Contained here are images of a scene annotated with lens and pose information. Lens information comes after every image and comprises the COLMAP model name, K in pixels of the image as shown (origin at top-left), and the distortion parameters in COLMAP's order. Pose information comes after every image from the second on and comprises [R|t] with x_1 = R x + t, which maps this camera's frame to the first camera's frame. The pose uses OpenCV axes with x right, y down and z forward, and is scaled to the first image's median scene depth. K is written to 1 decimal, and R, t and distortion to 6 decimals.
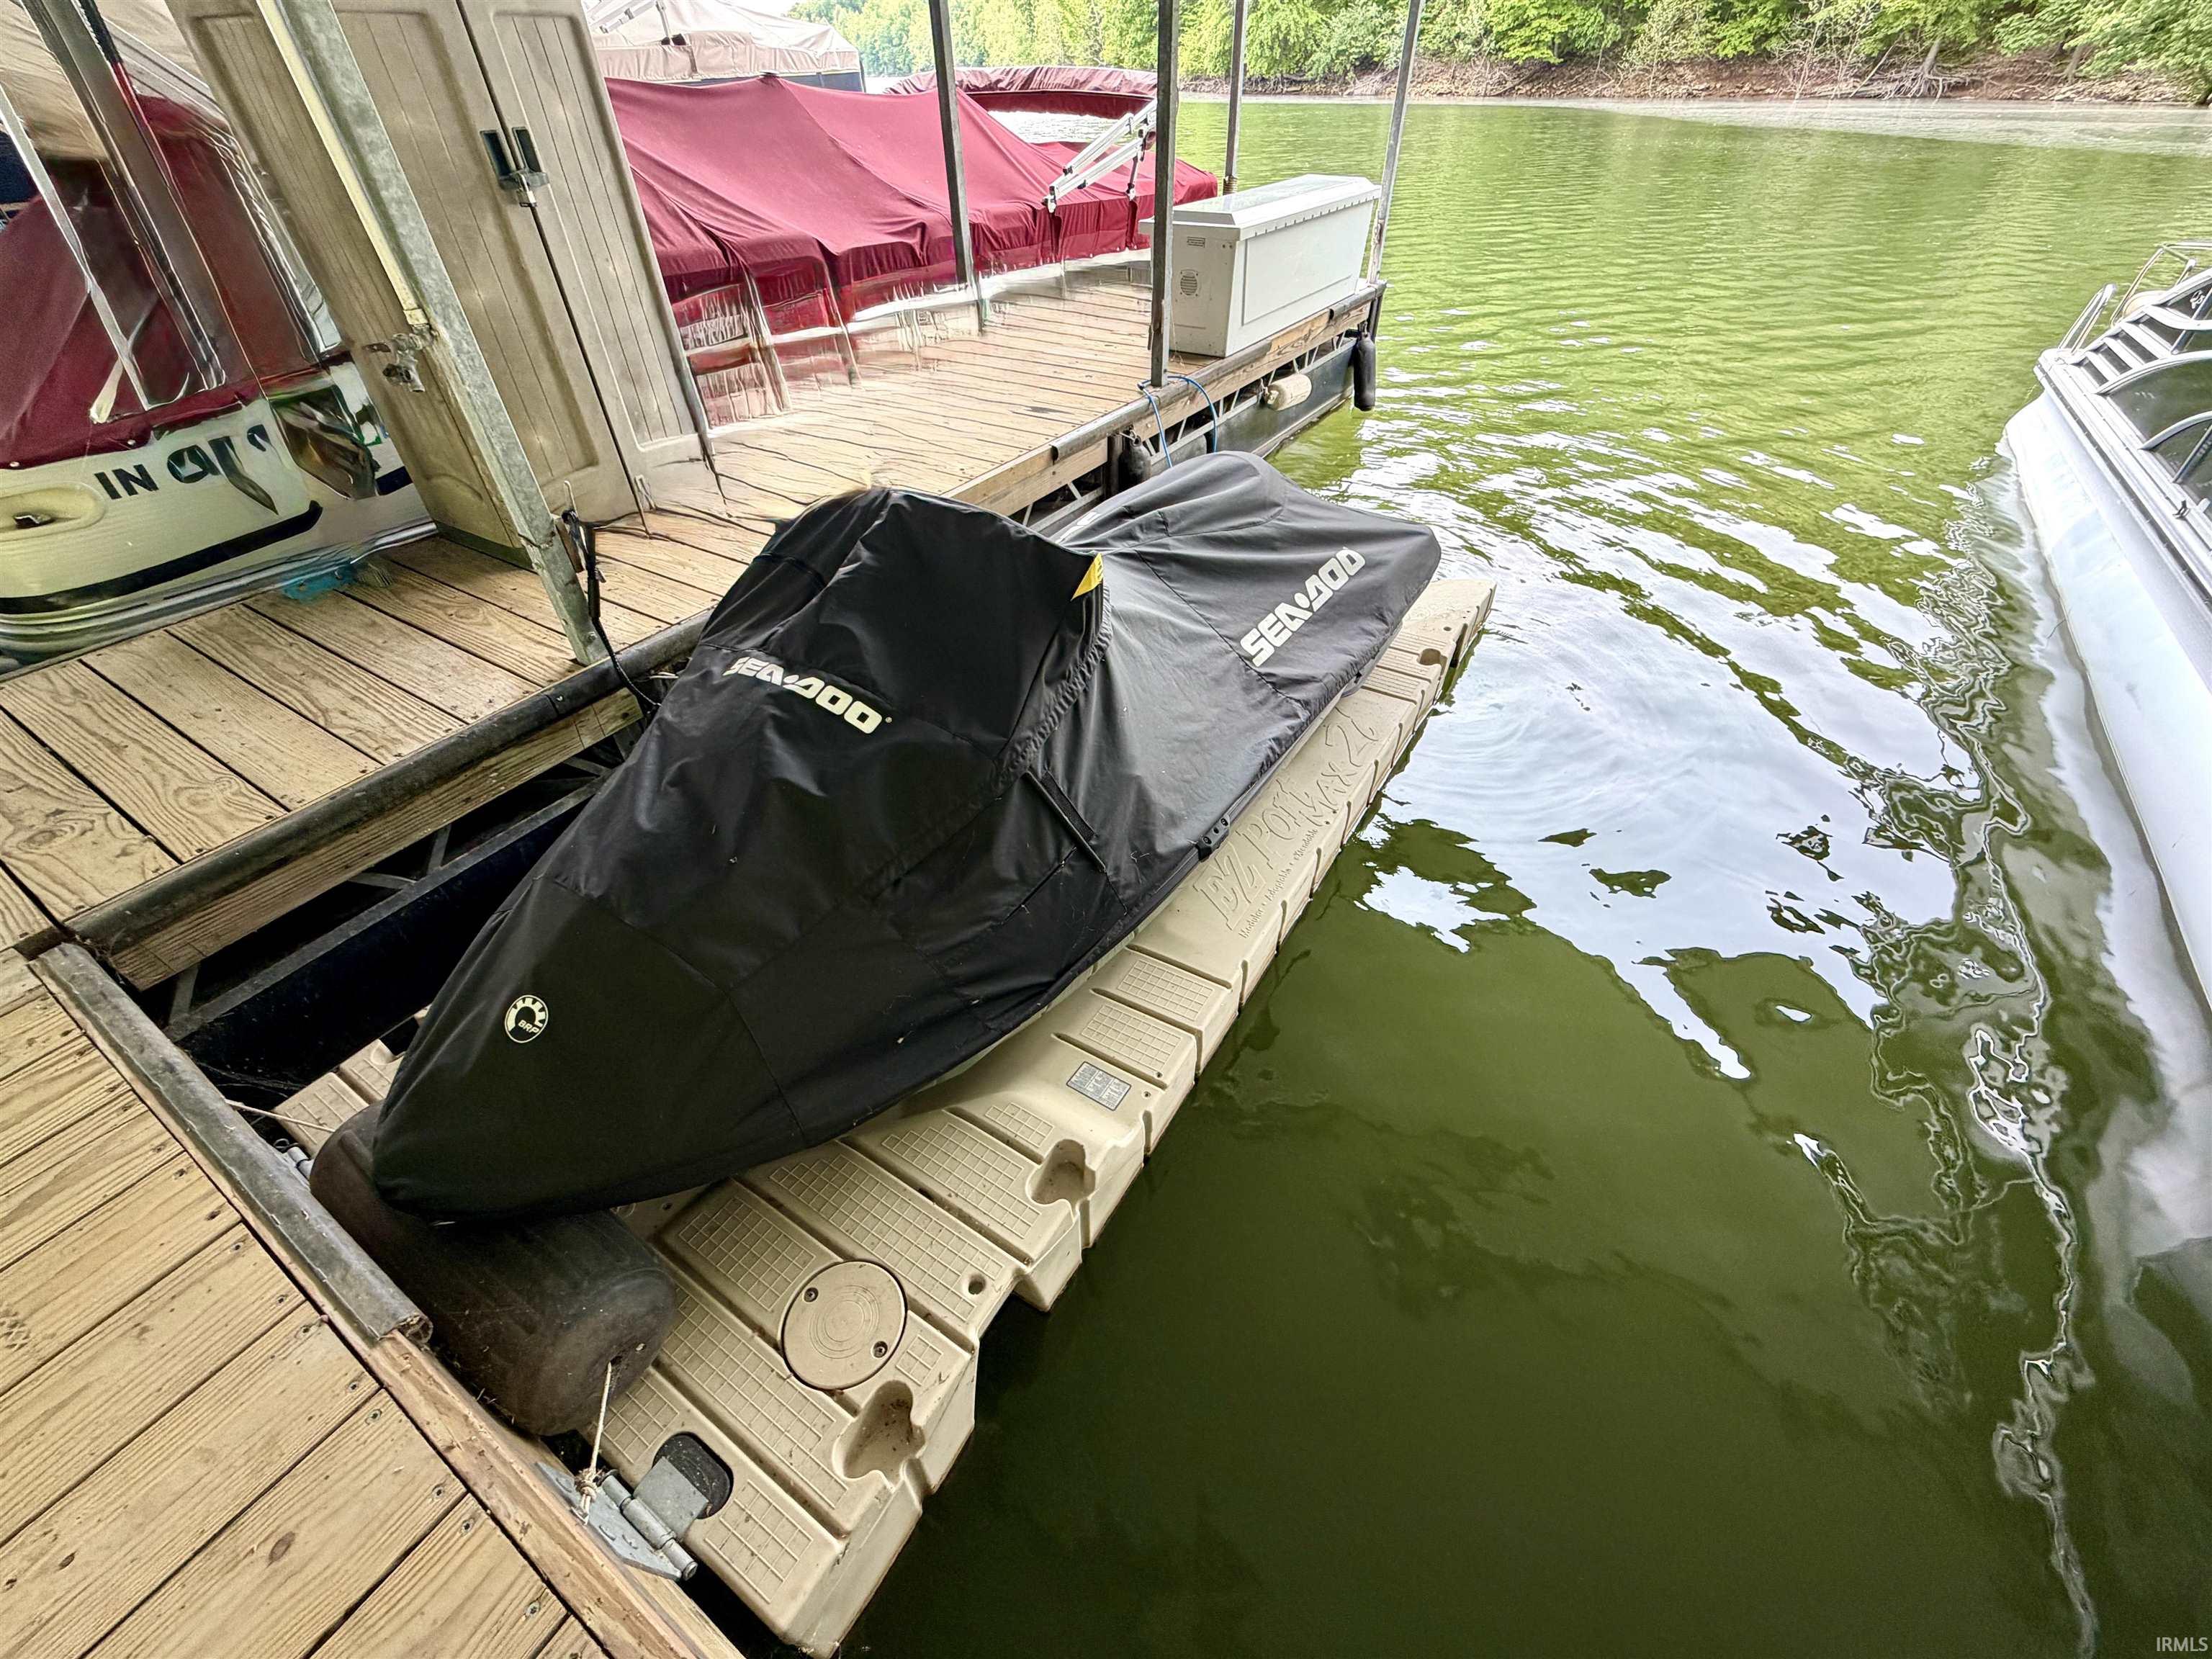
lens RADIAL K [[873.3, 0, 1104.9], [0, 873.3, 821.5], [0, 0, 1]] dist [0.002686, -0.000469]
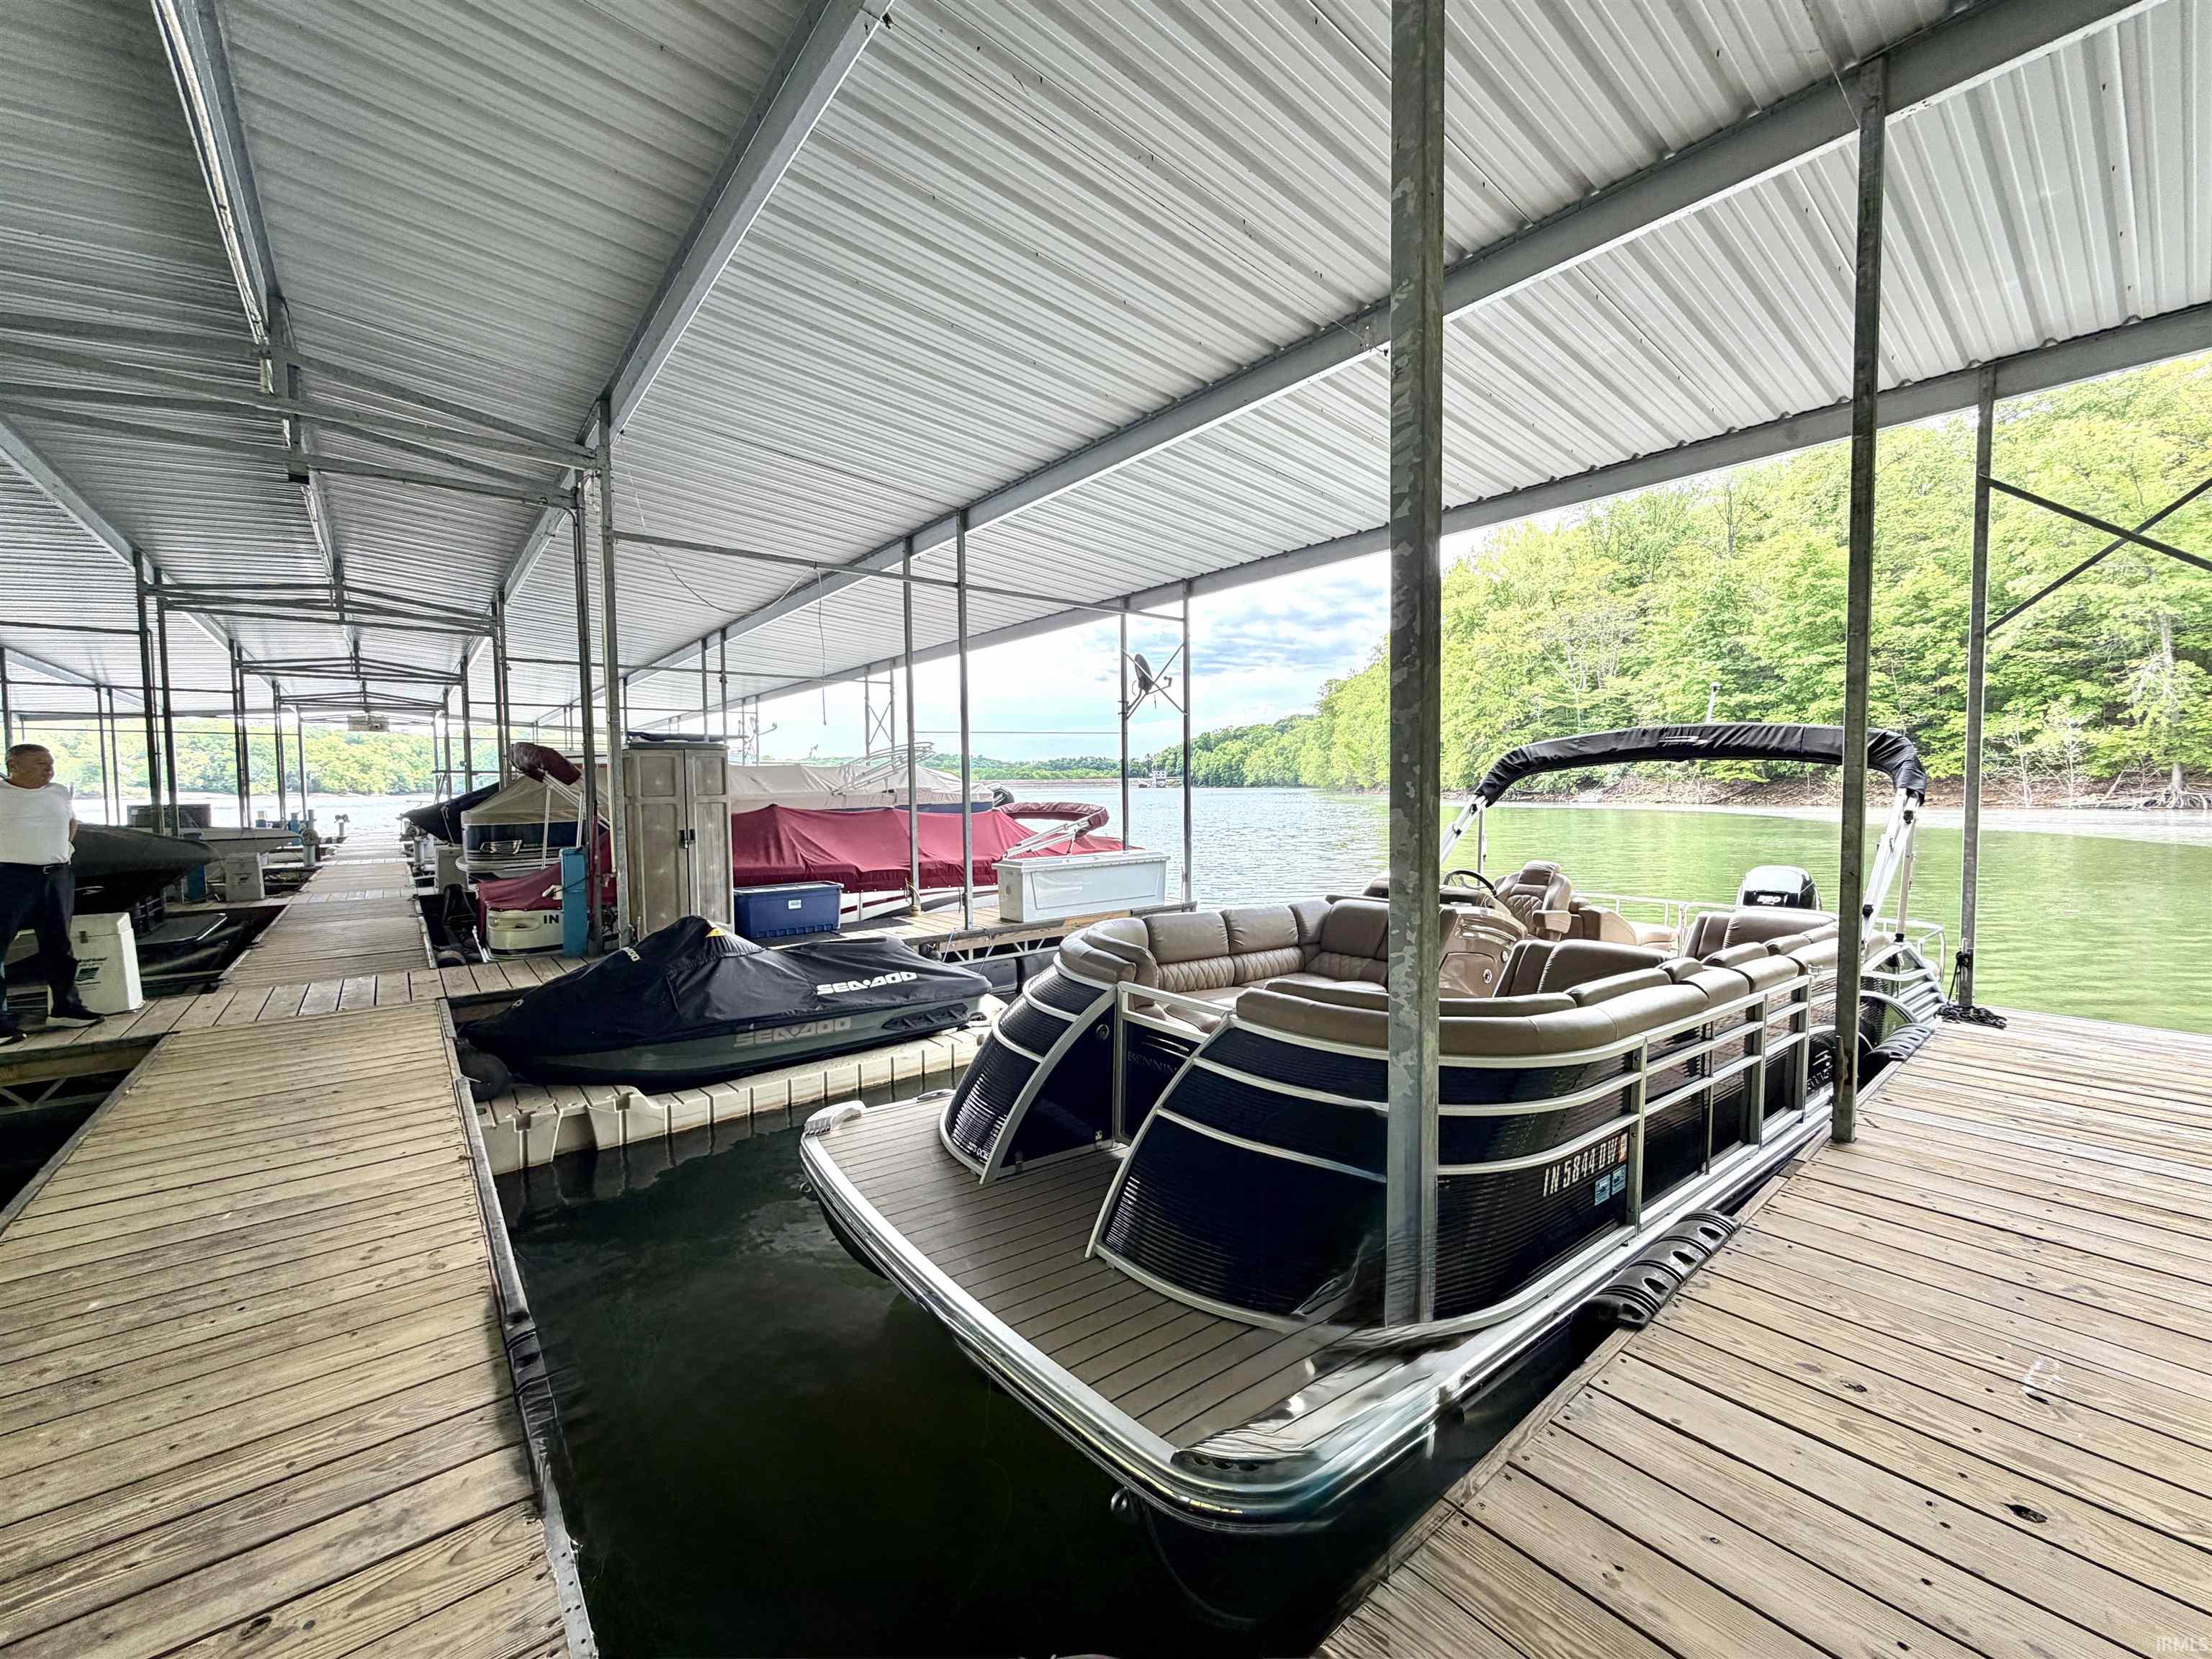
lens RADIAL K [[873.3, 0, 1104.9], [0, 873.3, 821.5], [0, 0, 1]] dist [0.002686, -0.000469]
pose [[0.944000, 0.011997, -0.329727, 0.092514], [-0.213390, 0.784402, -0.582391, 0.038210], [0.251651, 0.620137, 0.743035, -0.053218]]
